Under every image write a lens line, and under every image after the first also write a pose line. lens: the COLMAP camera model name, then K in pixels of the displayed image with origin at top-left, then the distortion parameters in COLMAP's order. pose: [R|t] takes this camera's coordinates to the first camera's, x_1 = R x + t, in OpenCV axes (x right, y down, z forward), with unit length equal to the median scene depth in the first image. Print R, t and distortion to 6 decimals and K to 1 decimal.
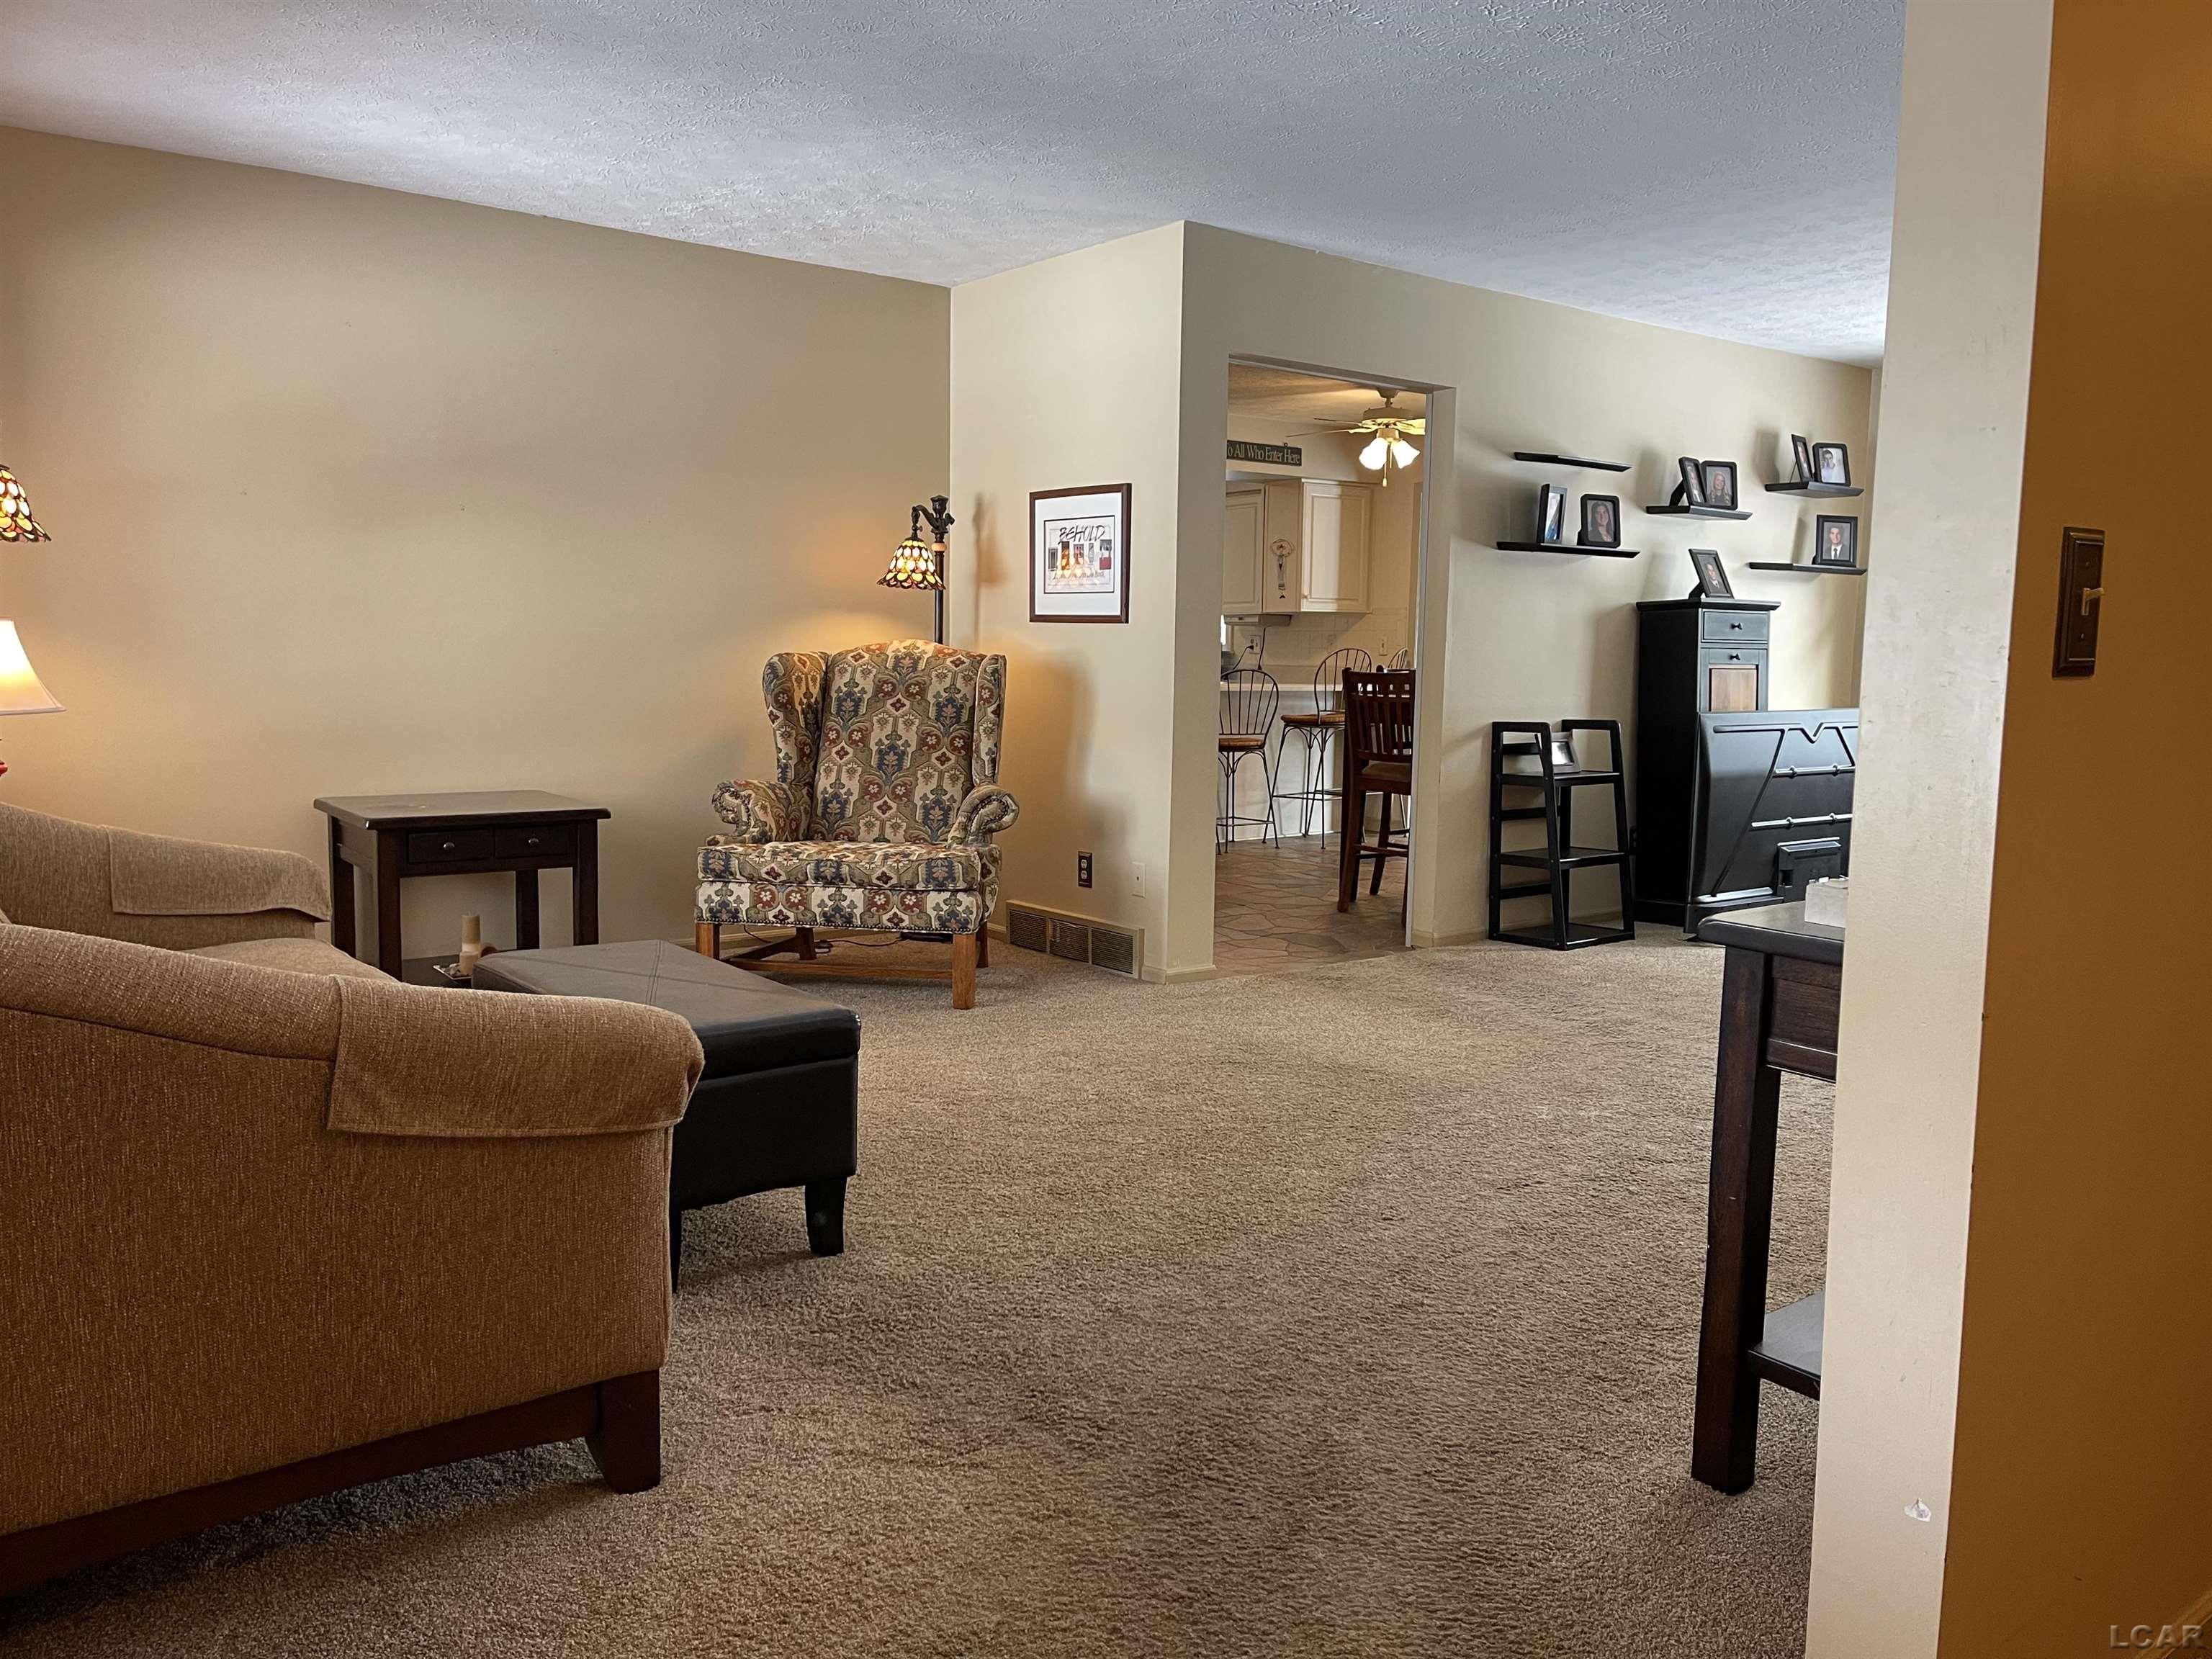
lens RADIAL K [[1665.2, 0, 1106.5], [0, 1665.2, 829.8], [0, 0, 1]] dist [-0.003706, 0.001141]
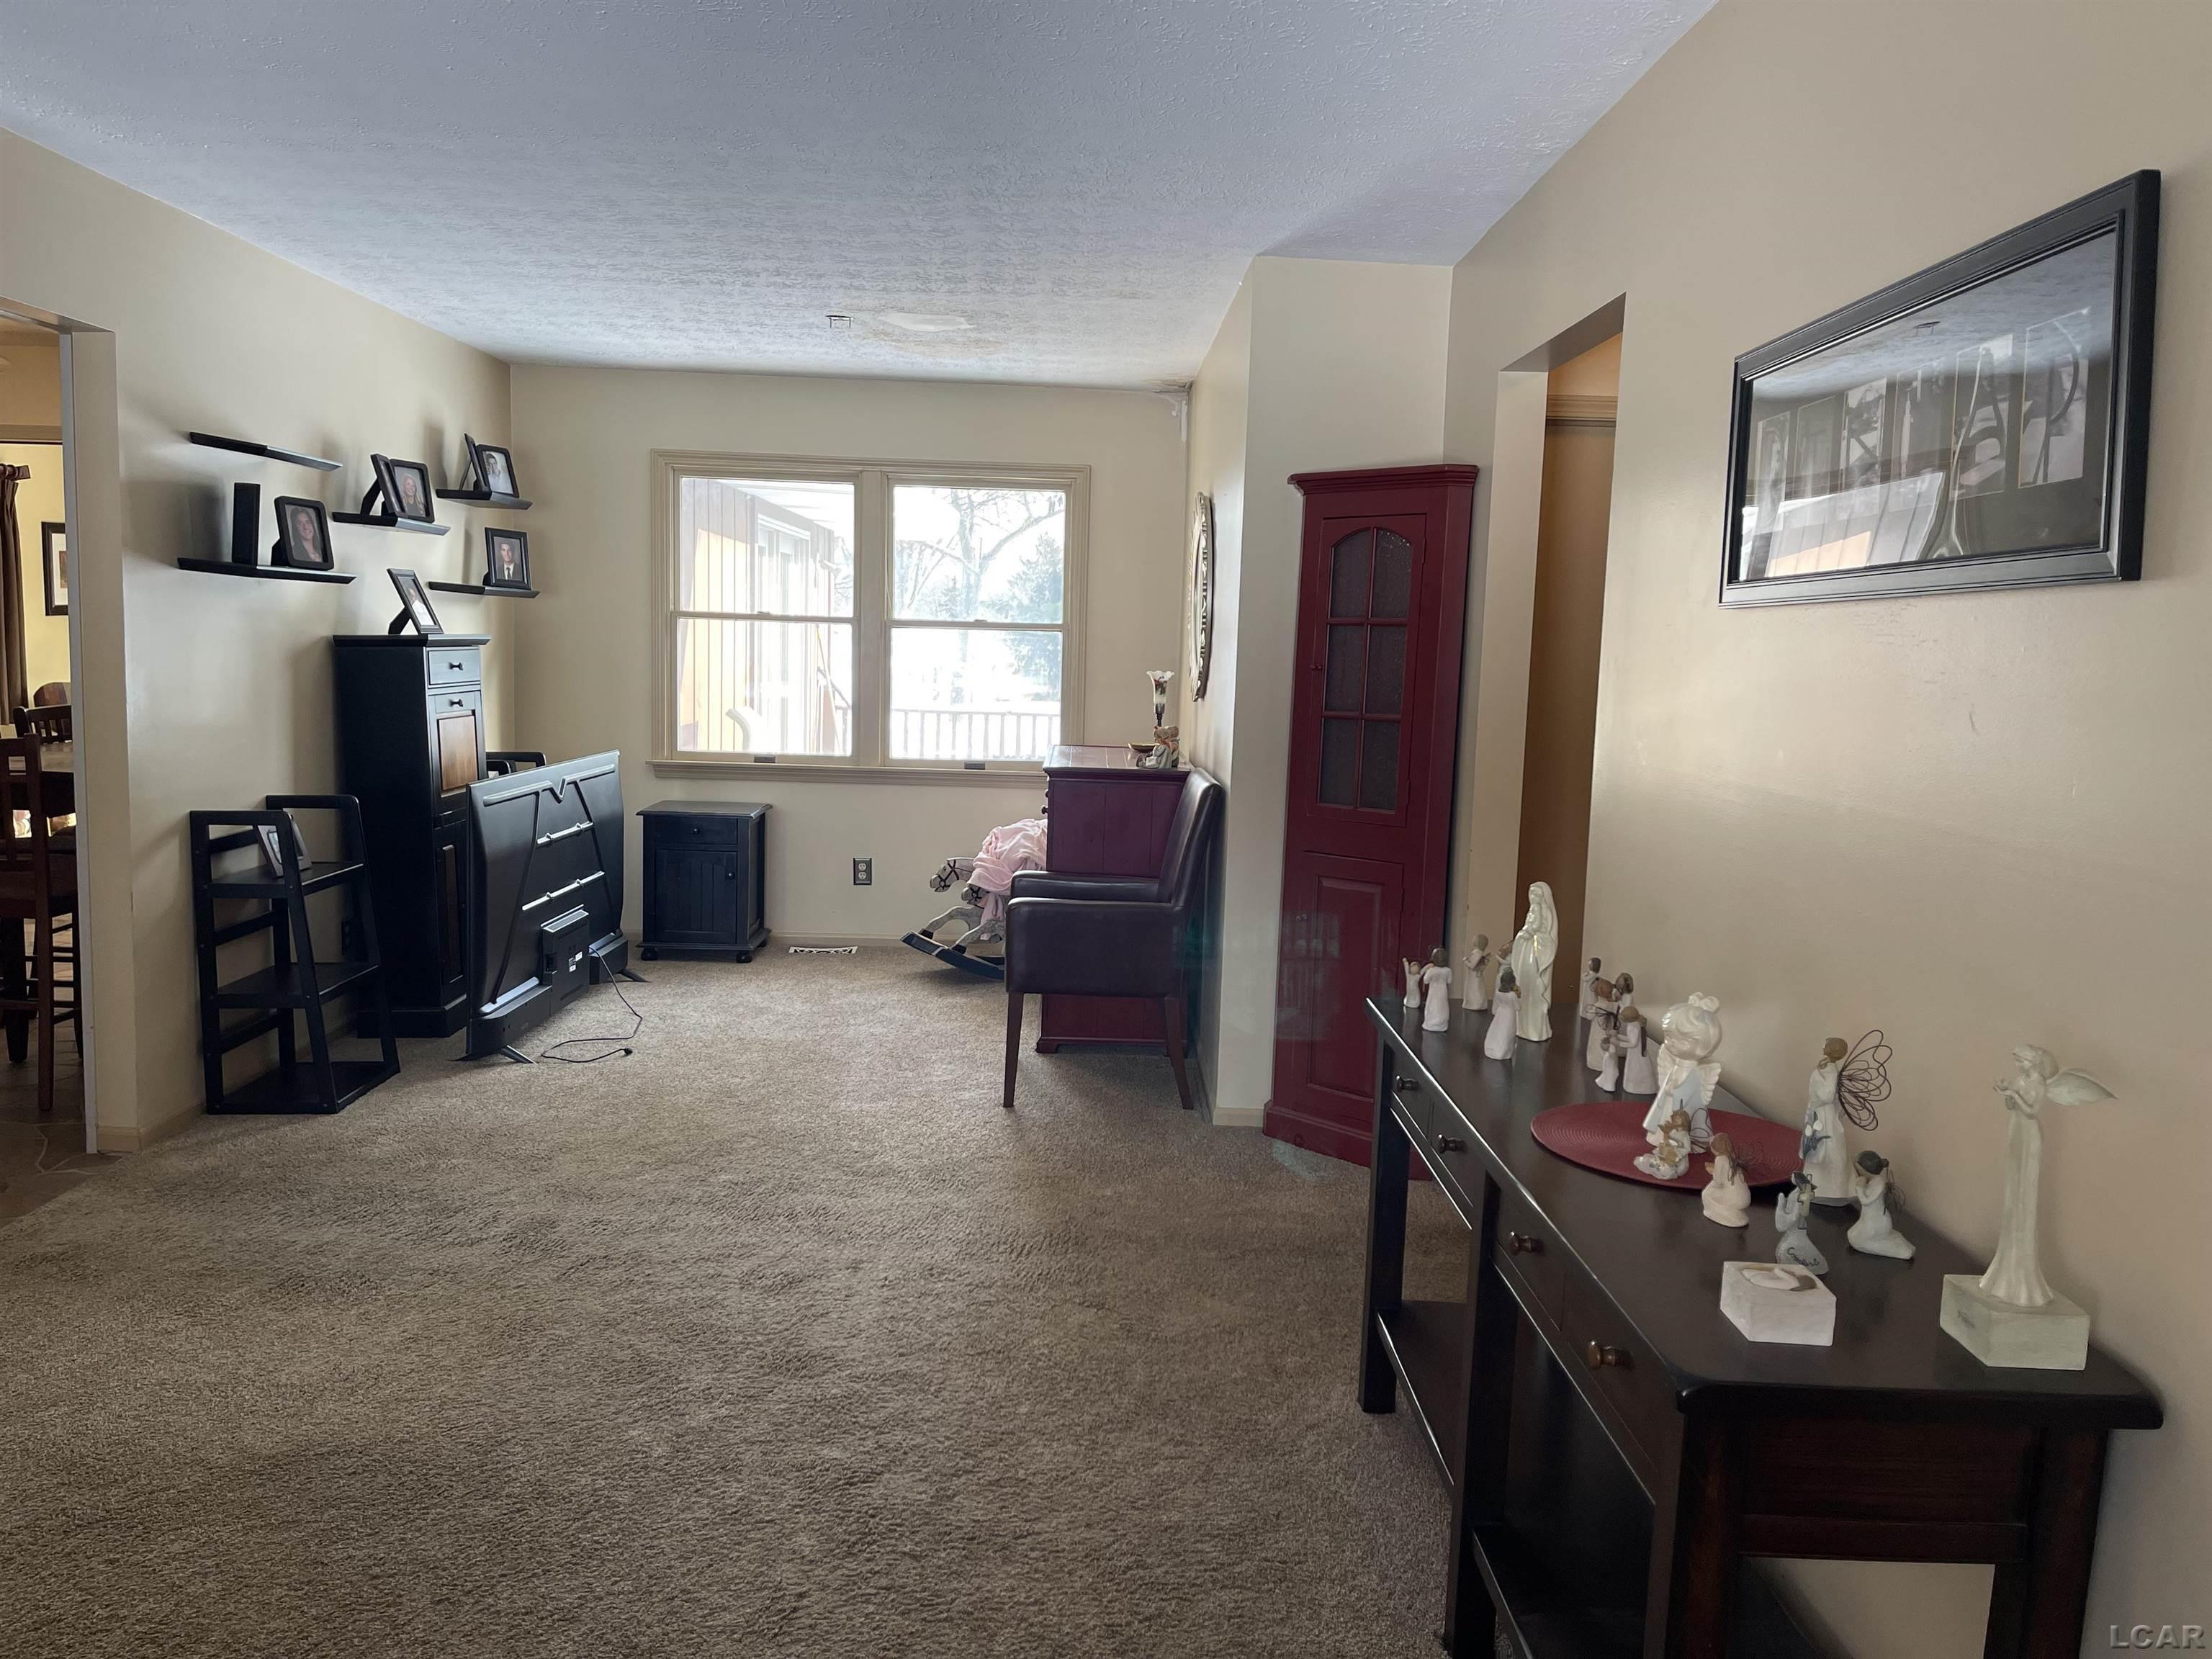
lens RADIAL K [[1665.2, 0, 1108.2], [0, 1665.2, 824.4], [0, 0, 1]] dist [-0.003706, 0.001141]
pose [[0.600073, -0.083618, 0.795563, -0.096639], [0.065869, 0.996309, 0.055034, -0.070660], [-0.797229, 0.019379, 0.603366, 0.252188]]
